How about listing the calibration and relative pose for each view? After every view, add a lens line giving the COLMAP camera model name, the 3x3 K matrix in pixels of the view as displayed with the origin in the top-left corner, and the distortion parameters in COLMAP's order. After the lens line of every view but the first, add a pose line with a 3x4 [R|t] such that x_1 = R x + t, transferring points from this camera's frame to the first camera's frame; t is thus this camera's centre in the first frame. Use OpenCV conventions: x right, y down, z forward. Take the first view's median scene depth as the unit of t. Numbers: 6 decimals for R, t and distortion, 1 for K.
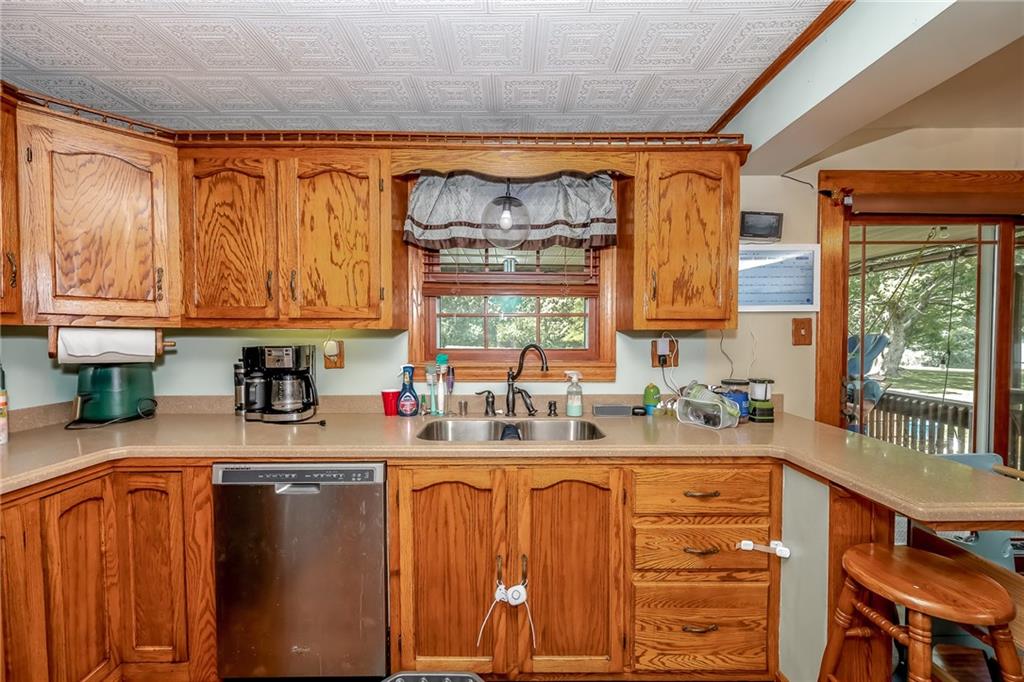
lens RADIAL K [[430.1, 0, 515.5], [0, 430.1, 343.8], [0, 0, 1]] dist [-0.001648, -0.000204]
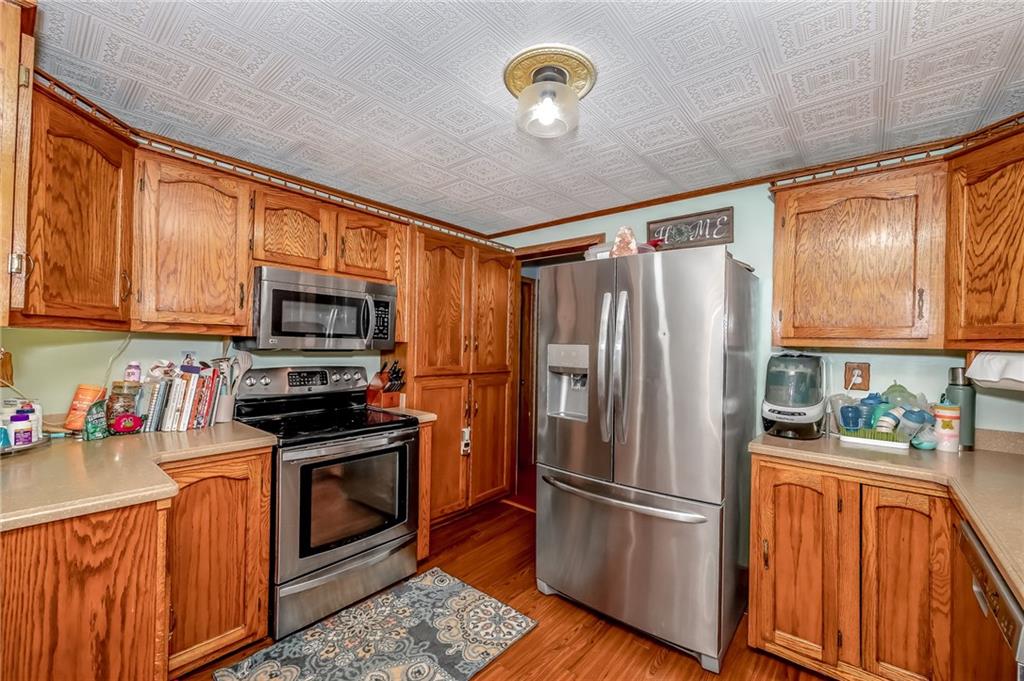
lens RADIAL K [[415.8, 0, 512.7], [0, 415.8, 346.8], [0, 0, 1]] dist [-0.000810, -0.000132]
pose [[-0.654112, -0.010726, -0.756322, 0.368259], [-0.039609, 0.999013, 0.020088, -0.022036], [0.755360, 0.043097, -0.653891, 0.723832]]
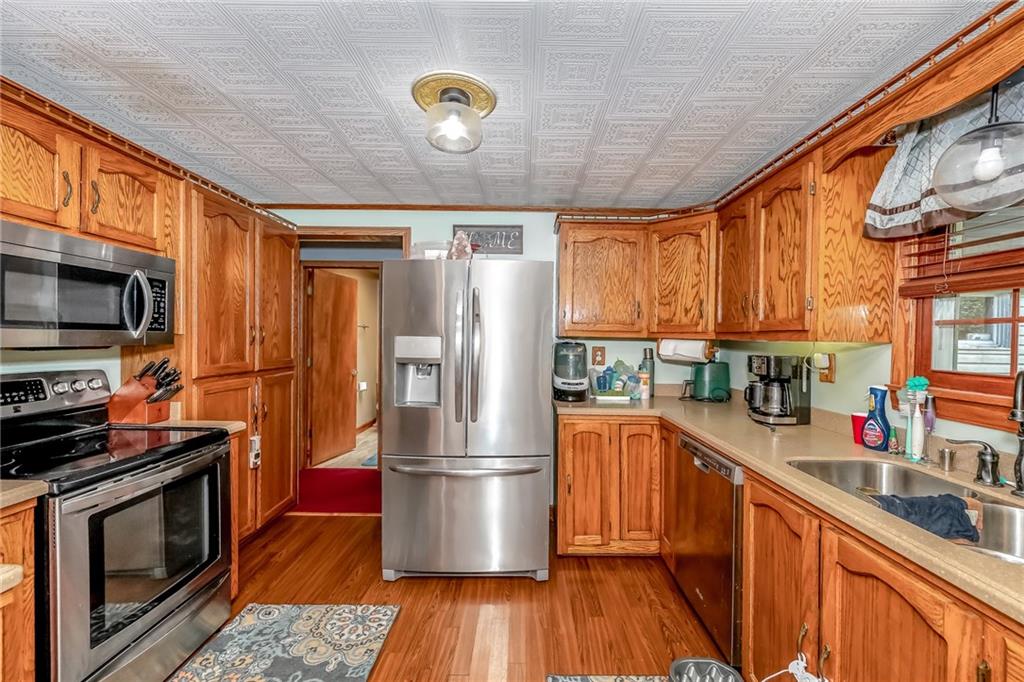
lens RADIAL K [[430.1, 0, 515.5], [0, 430.1, 343.8], [0, 0, 1]] dist [-0.001648, -0.000204]
pose [[-0.021123, 0.015134, -0.999662, 0.653770], [-0.037682, 0.999163, 0.015923, -0.020500], [0.999066, 0.038006, -0.020535, 0.386574]]
